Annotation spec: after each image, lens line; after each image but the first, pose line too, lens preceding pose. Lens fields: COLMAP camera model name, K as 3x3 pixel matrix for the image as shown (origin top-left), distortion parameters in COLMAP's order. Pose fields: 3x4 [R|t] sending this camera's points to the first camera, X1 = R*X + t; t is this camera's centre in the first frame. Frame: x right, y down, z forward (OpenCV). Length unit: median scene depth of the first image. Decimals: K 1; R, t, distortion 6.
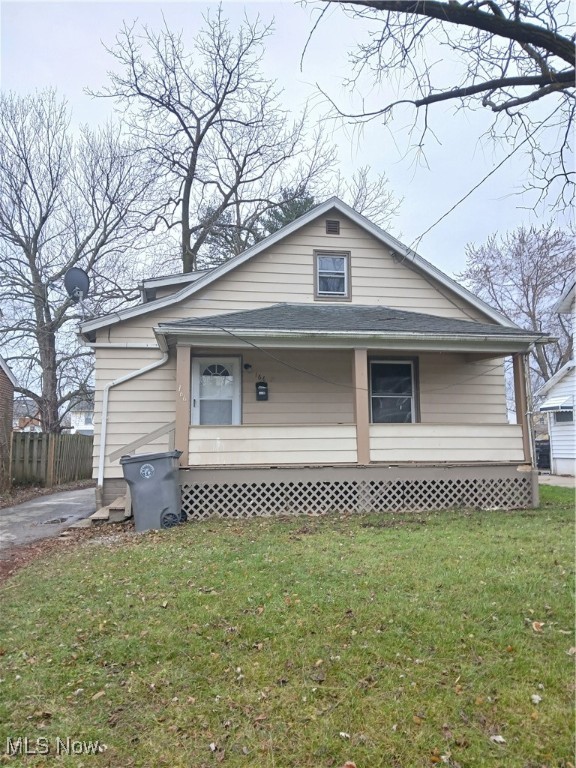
lens RADIAL K [[592.5, 0, 288.0], [0, 592.5, 384.0], [0, 0, 1]] dist [0.054289, -0.101107]
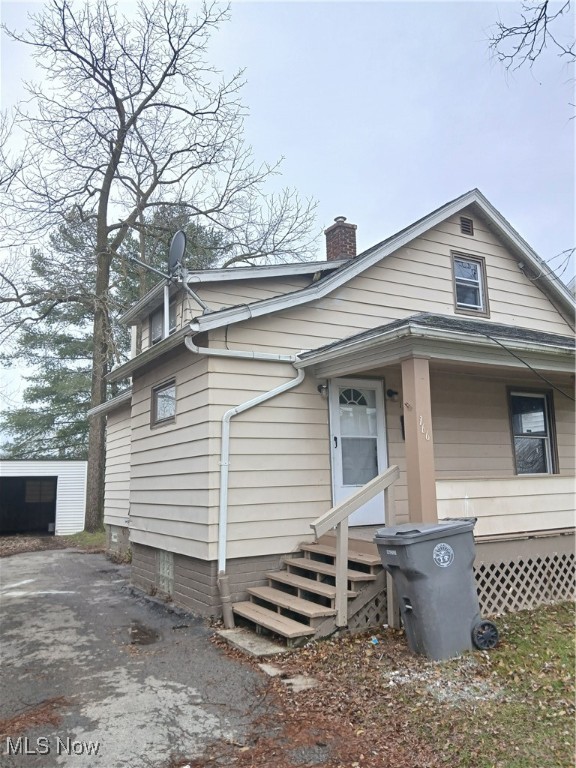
lens RADIAL K [[592.5, 0, 288.0], [0, 592.5, 384.0], [0, 0, 1]] dist [0.054289, -0.101107]
pose [[0.941034, 0.042182, 0.335673, -0.423841], [-0.022023, 0.997730, -0.063639, 0.008785], [-0.337596, 0.052494, 0.939826, 0.331224]]
